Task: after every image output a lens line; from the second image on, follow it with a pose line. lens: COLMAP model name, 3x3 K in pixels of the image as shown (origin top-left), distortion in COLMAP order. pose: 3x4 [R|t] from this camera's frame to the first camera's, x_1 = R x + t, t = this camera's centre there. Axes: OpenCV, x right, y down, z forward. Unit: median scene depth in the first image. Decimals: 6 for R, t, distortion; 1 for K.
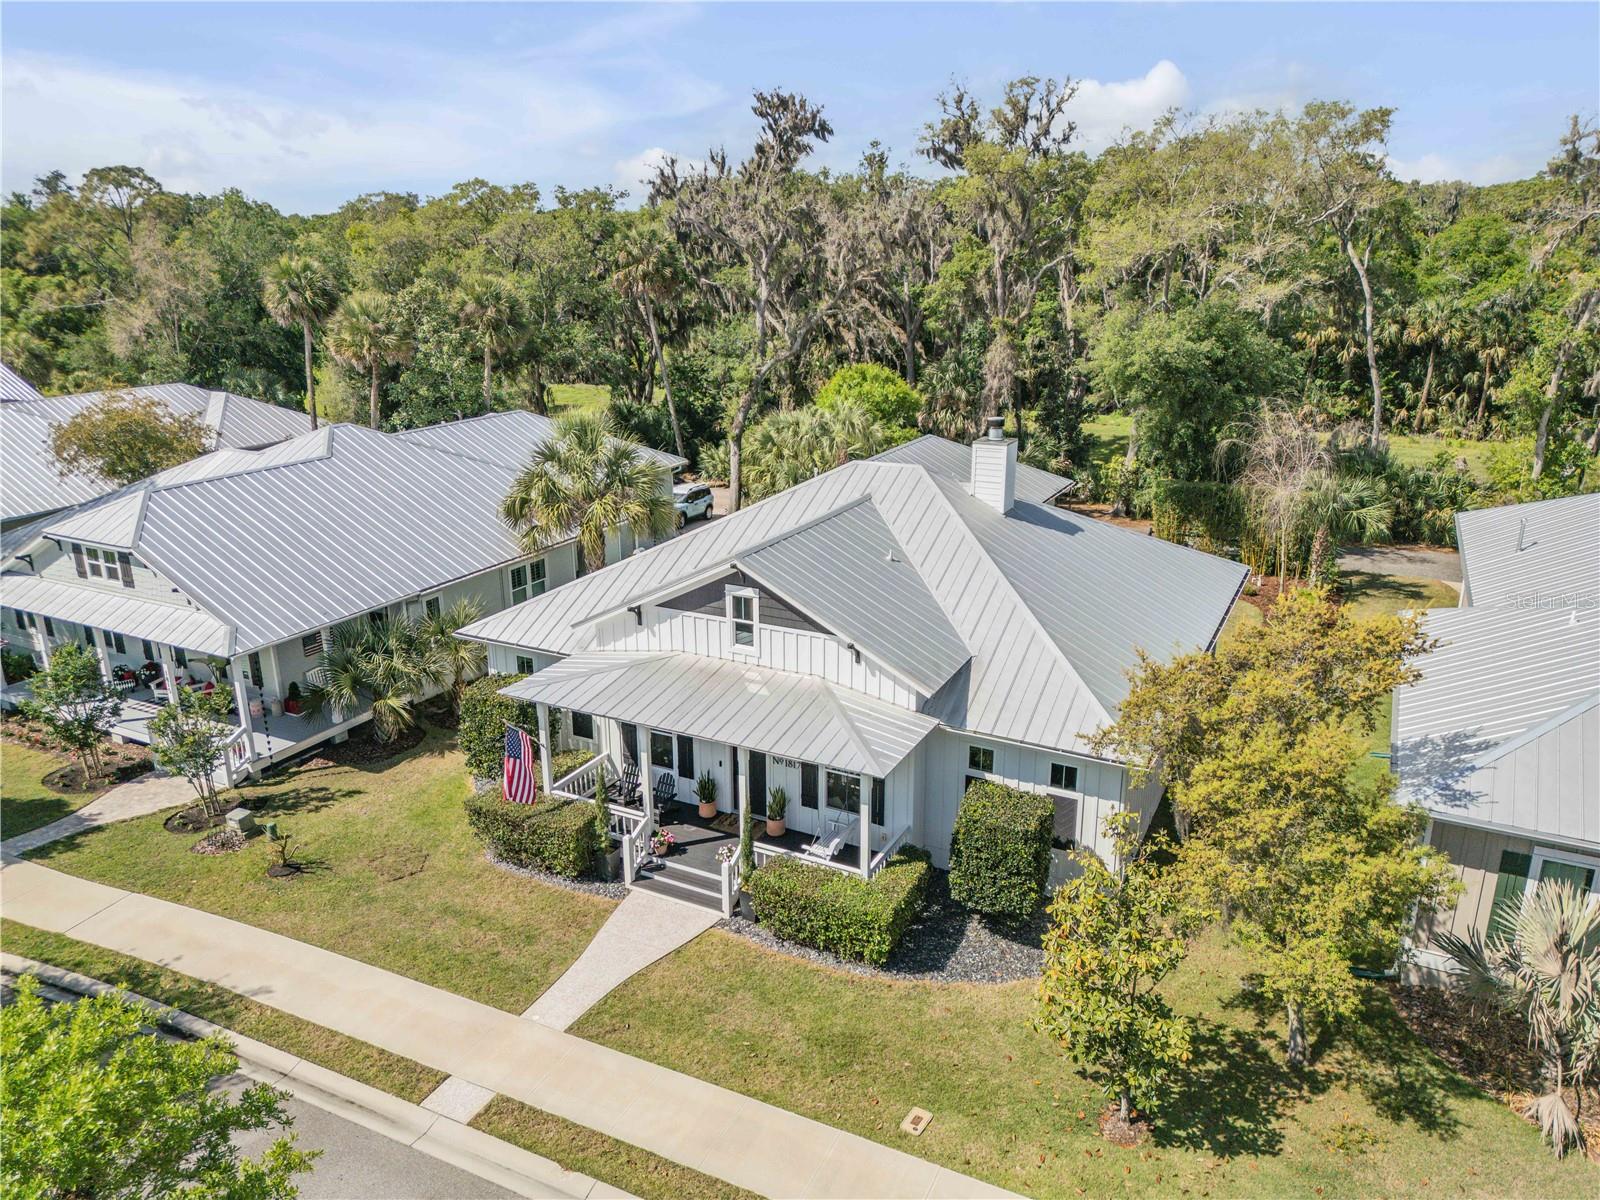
lens RADIAL K [[1120.7, 0, 800.0], [0, 1120.7, 600.0], [0, 0, 1]] dist [0.081841, -0.080303]
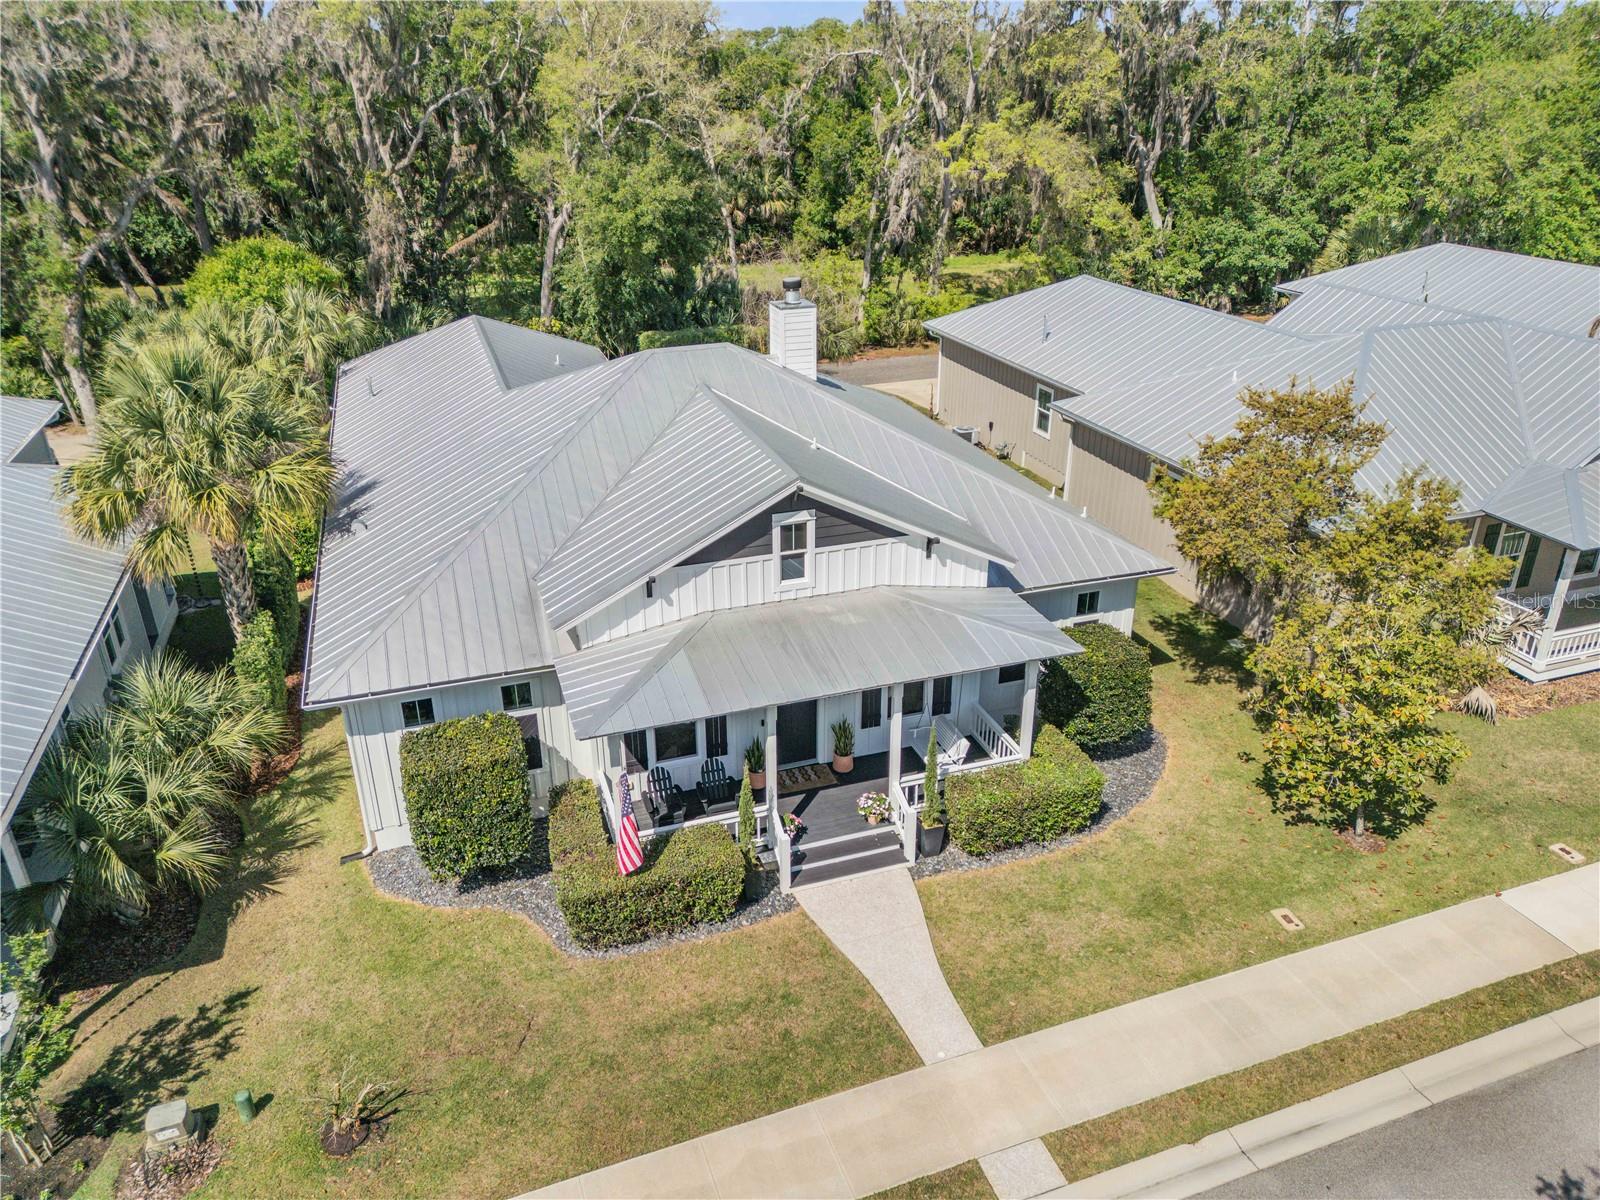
lens RADIAL K [[1120.7, 0, 800.0], [0, 1120.7, 600.0], [0, 0, 1]] dist [0.081841, -0.080303]
pose [[0.691341, -0.303685, 0.655609, -0.615932], [0.219499, 0.952772, 0.209871, -0.123489], [-0.688381, -0.001186, 0.725348, 0.380616]]
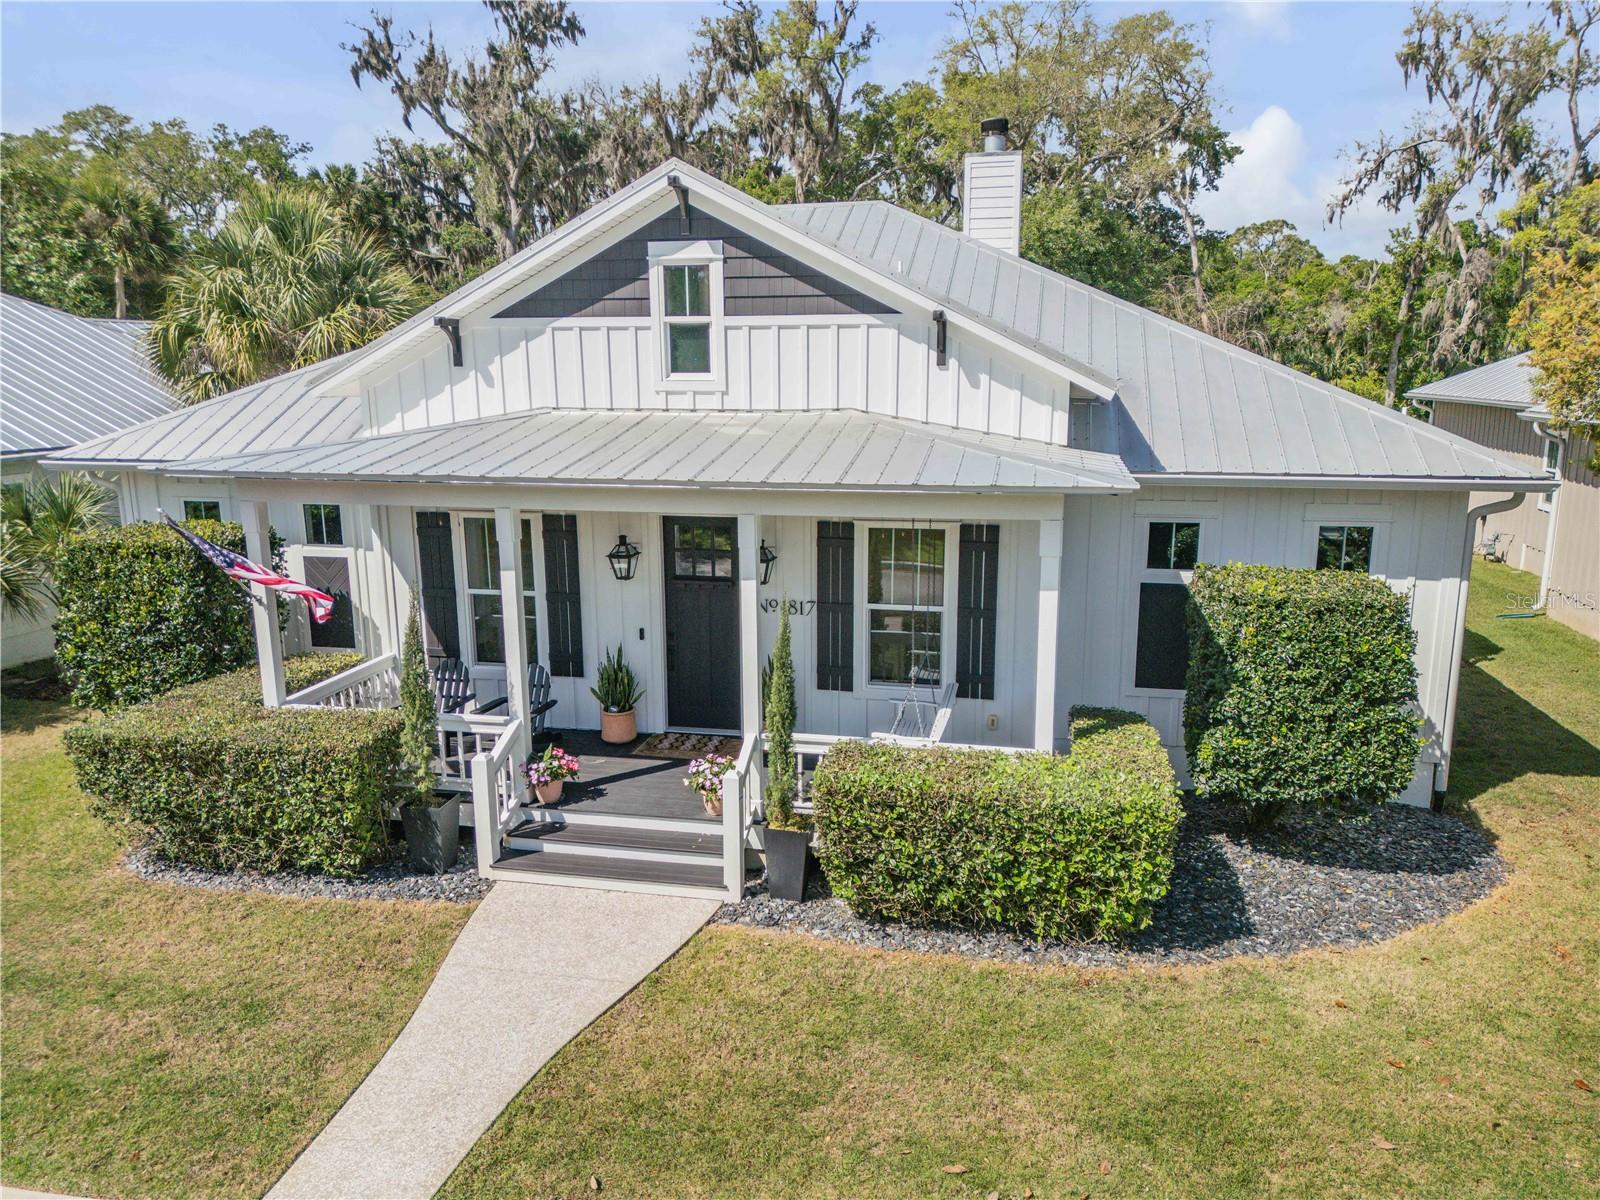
lens RADIAL K [[1120.7, 0, 800.0], [0, 1120.7, 600.0], [0, 0, 1]] dist [0.081841, -0.080303]
pose [[0.964583, -0.055677, 0.257835, -0.139297], [0.081693, 0.992466, -0.091308, 0.193607], [-0.250809, 0.109137, 0.961865, 0.517245]]
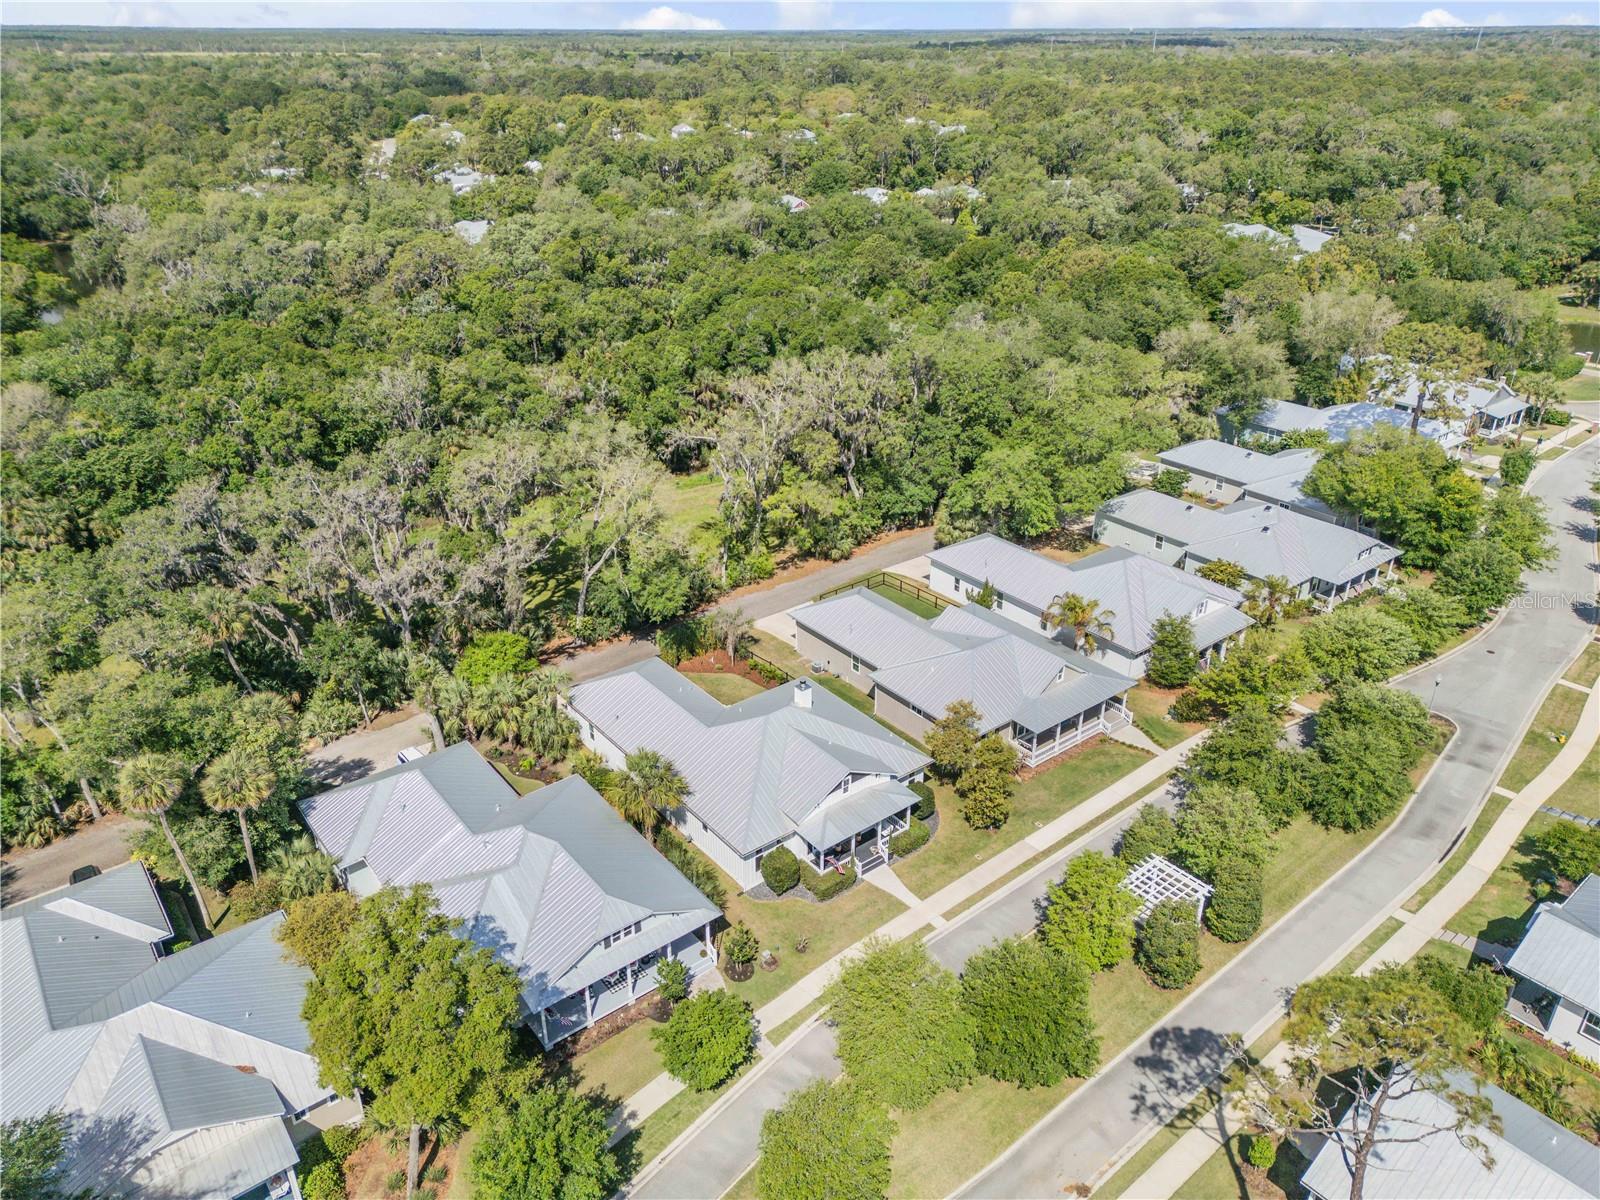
lens RADIAL K [[1120.7, 0, 800.0], [0, 1120.7, 600.0], [0, 0, 1]] dist [0.081841, -0.080303]
pose [[0.415222, -0.402312, 0.815926, -2.462015], [0.272725, 0.910695, 0.310251, -1.470152], [-0.867878, 0.093701, 0.487861, -0.470473]]
